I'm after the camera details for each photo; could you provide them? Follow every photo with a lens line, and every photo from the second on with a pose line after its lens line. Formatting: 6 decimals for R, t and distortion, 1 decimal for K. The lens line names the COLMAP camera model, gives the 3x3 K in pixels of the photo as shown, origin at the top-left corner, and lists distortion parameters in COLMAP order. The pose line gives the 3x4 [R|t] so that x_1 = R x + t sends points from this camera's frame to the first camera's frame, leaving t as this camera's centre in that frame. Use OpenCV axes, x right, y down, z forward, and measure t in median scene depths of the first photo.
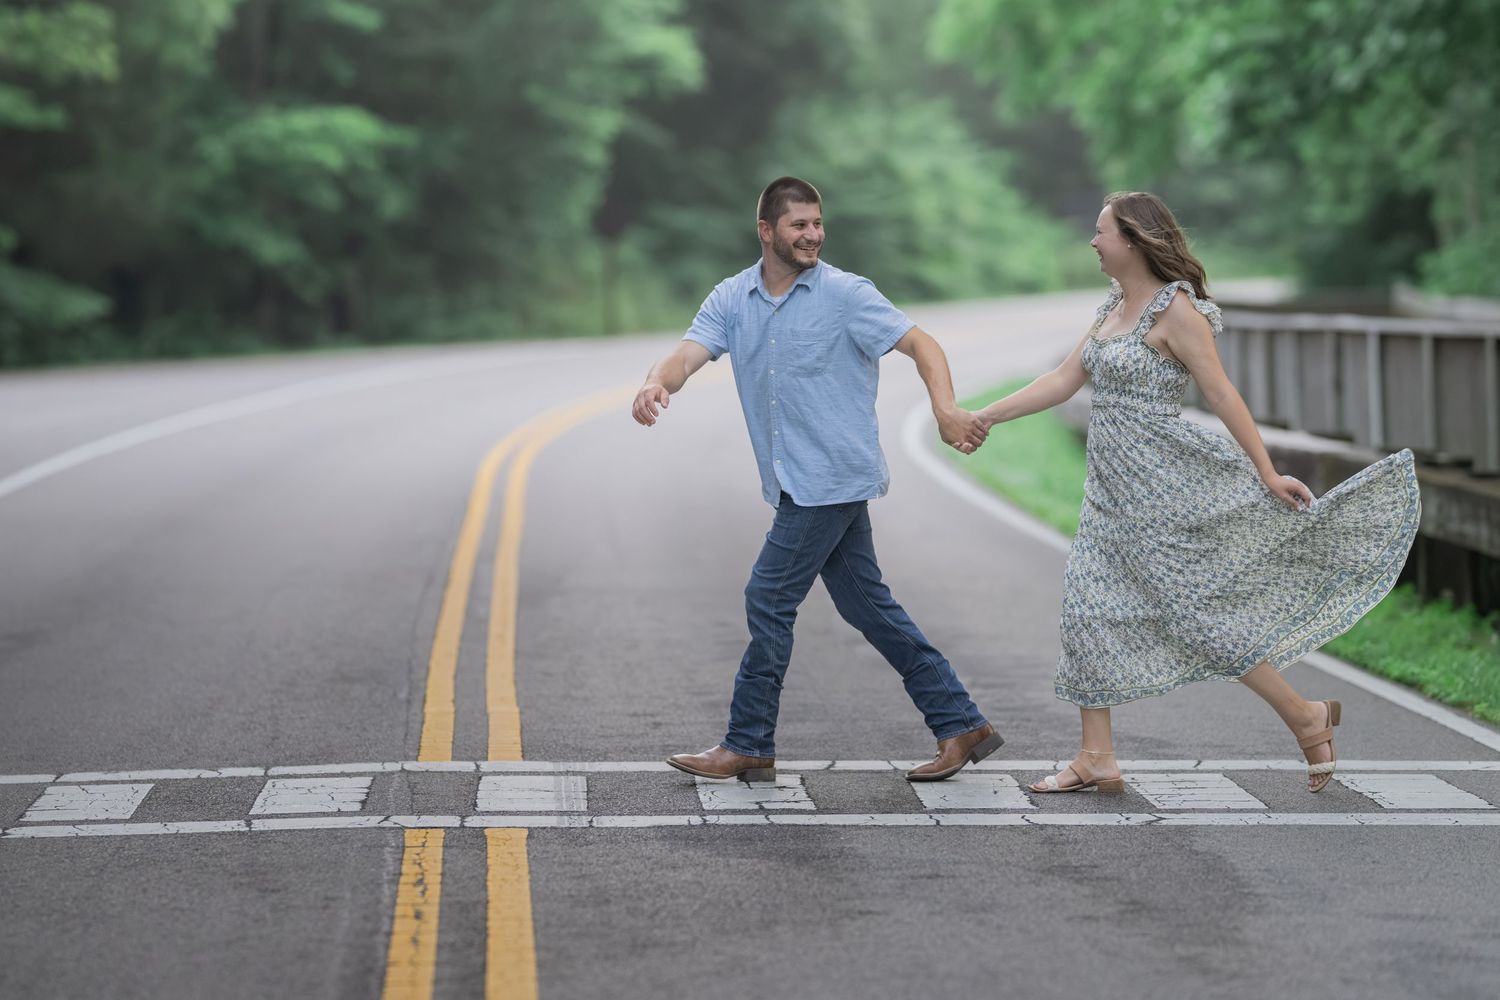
lens RADIAL K [[5735.4, 0, 746.3], [0, 5735.4, 499.8], [0, 0, 1]] dist [-0.536458, 0.000000]
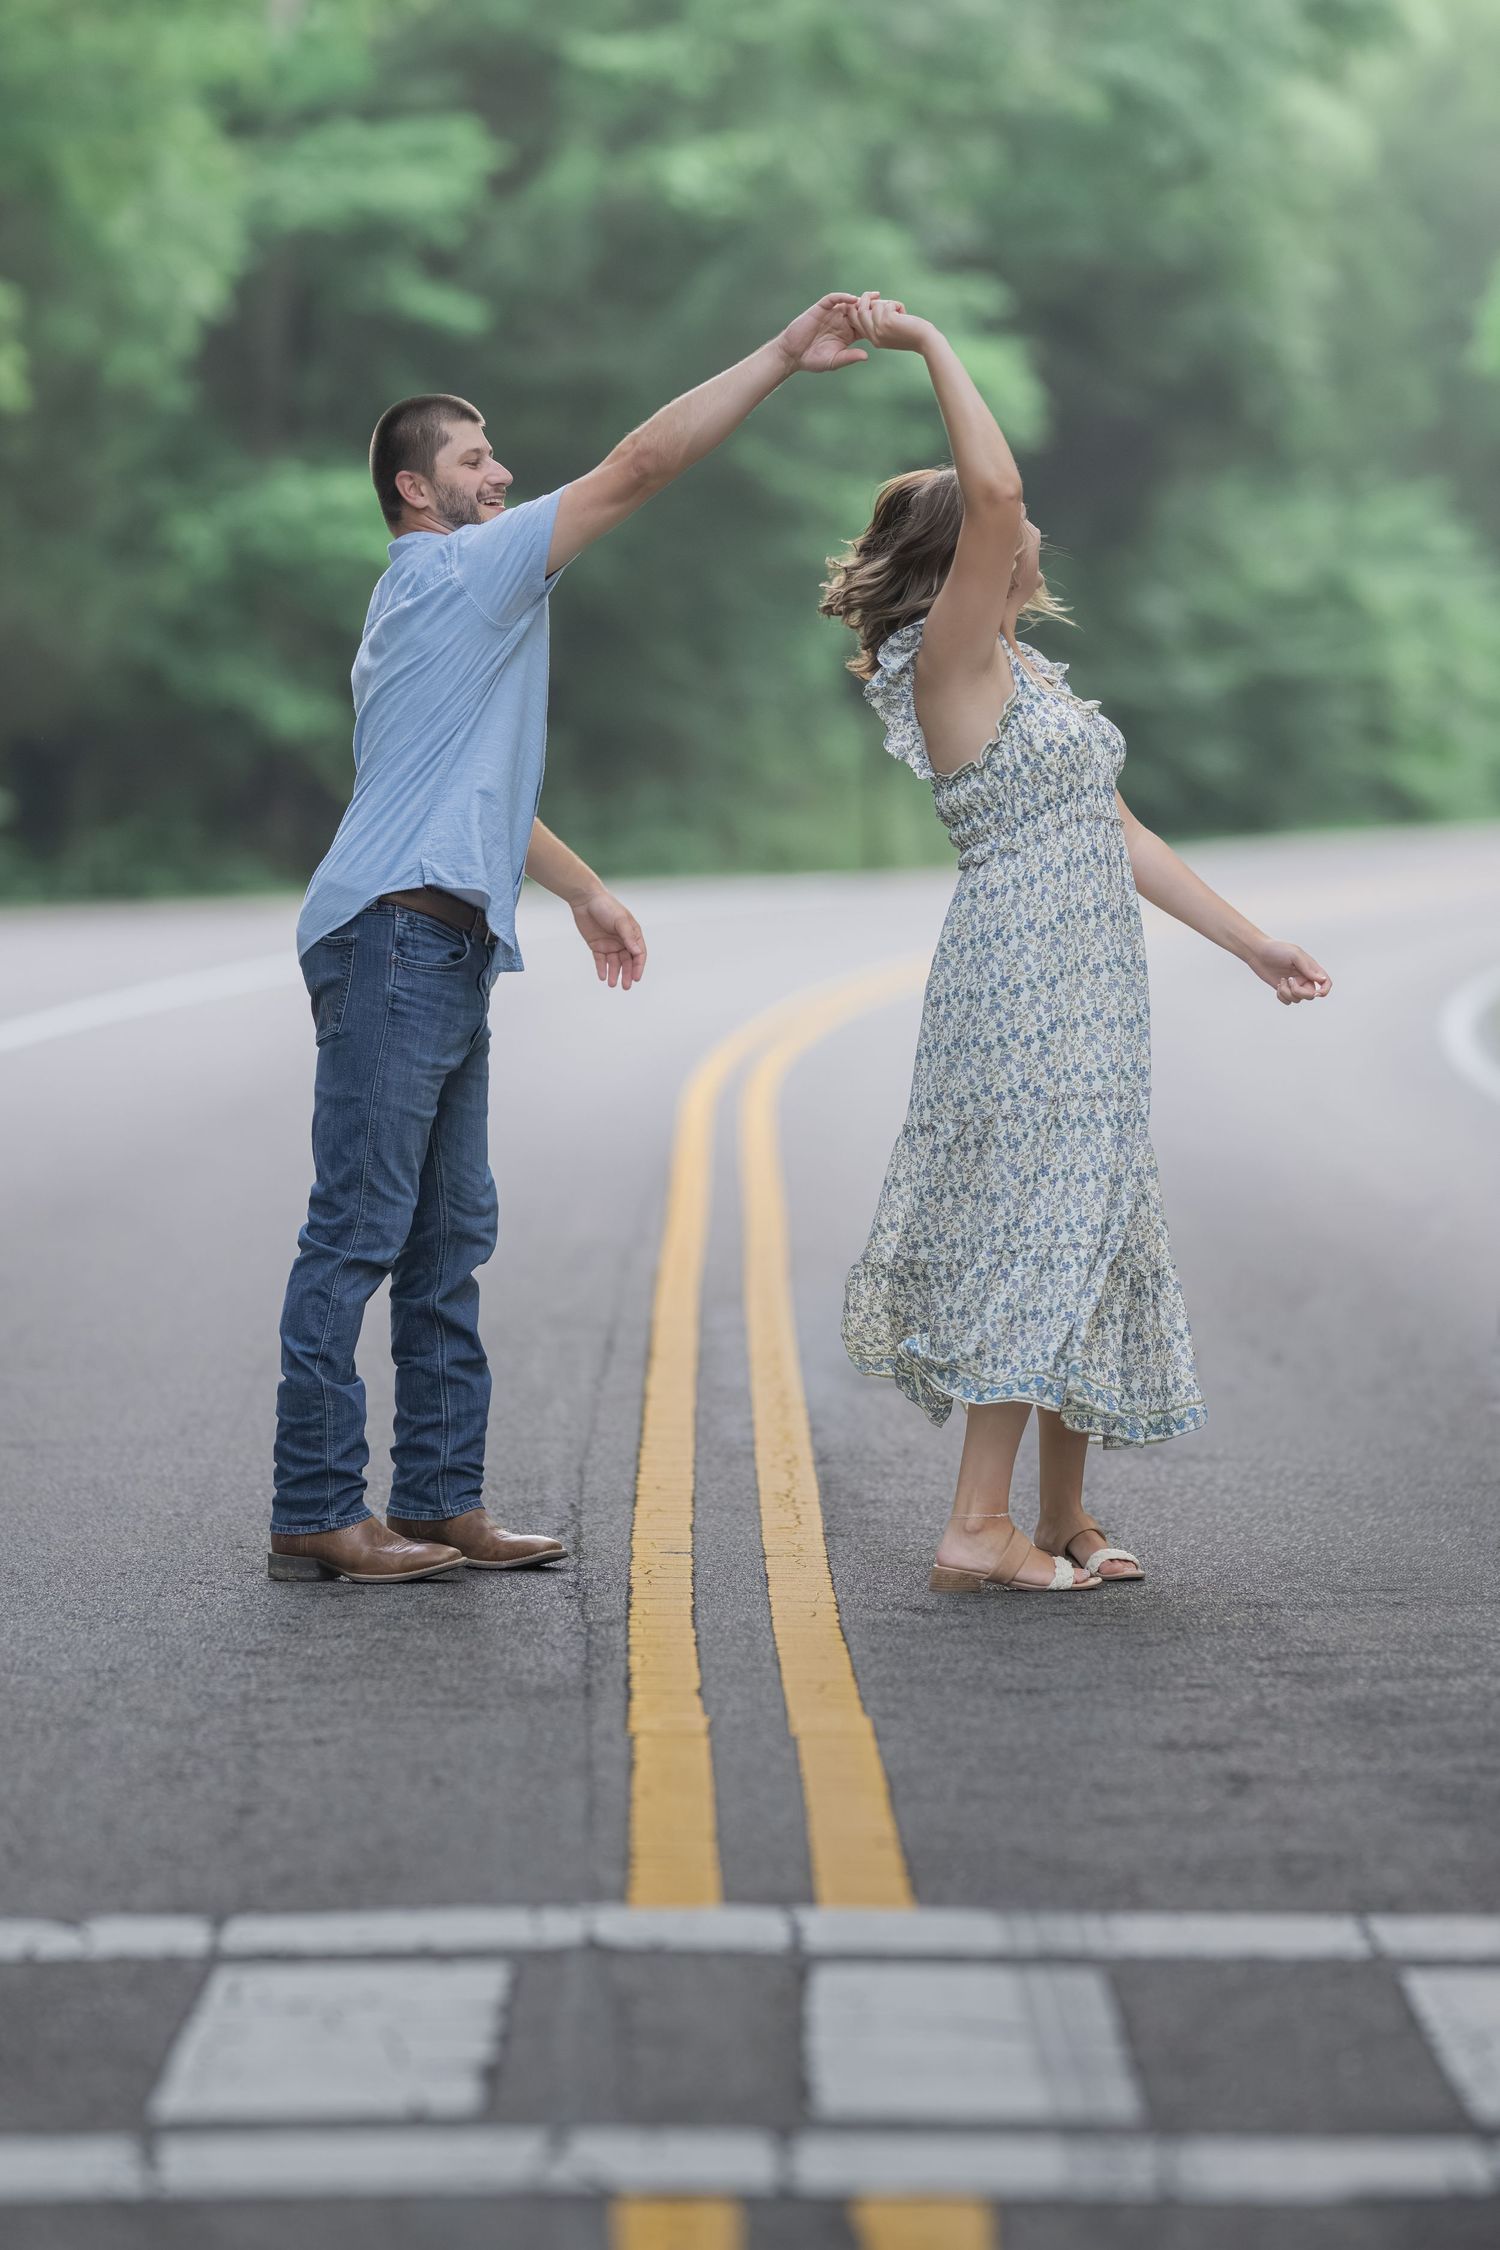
lens RADIAL K [[8603.1, 0, 755.6], [0, 8603.1, 1122.4], [0, 0, 1]] dist [-0.536458, 0.000000]
pose [[0.999465, 0.014129, -0.029513, -0.030673], [-0.014202, 0.999897, -0.002284, -0.003300], [0.029478, 0.002702, 0.999562, 0.408000]]
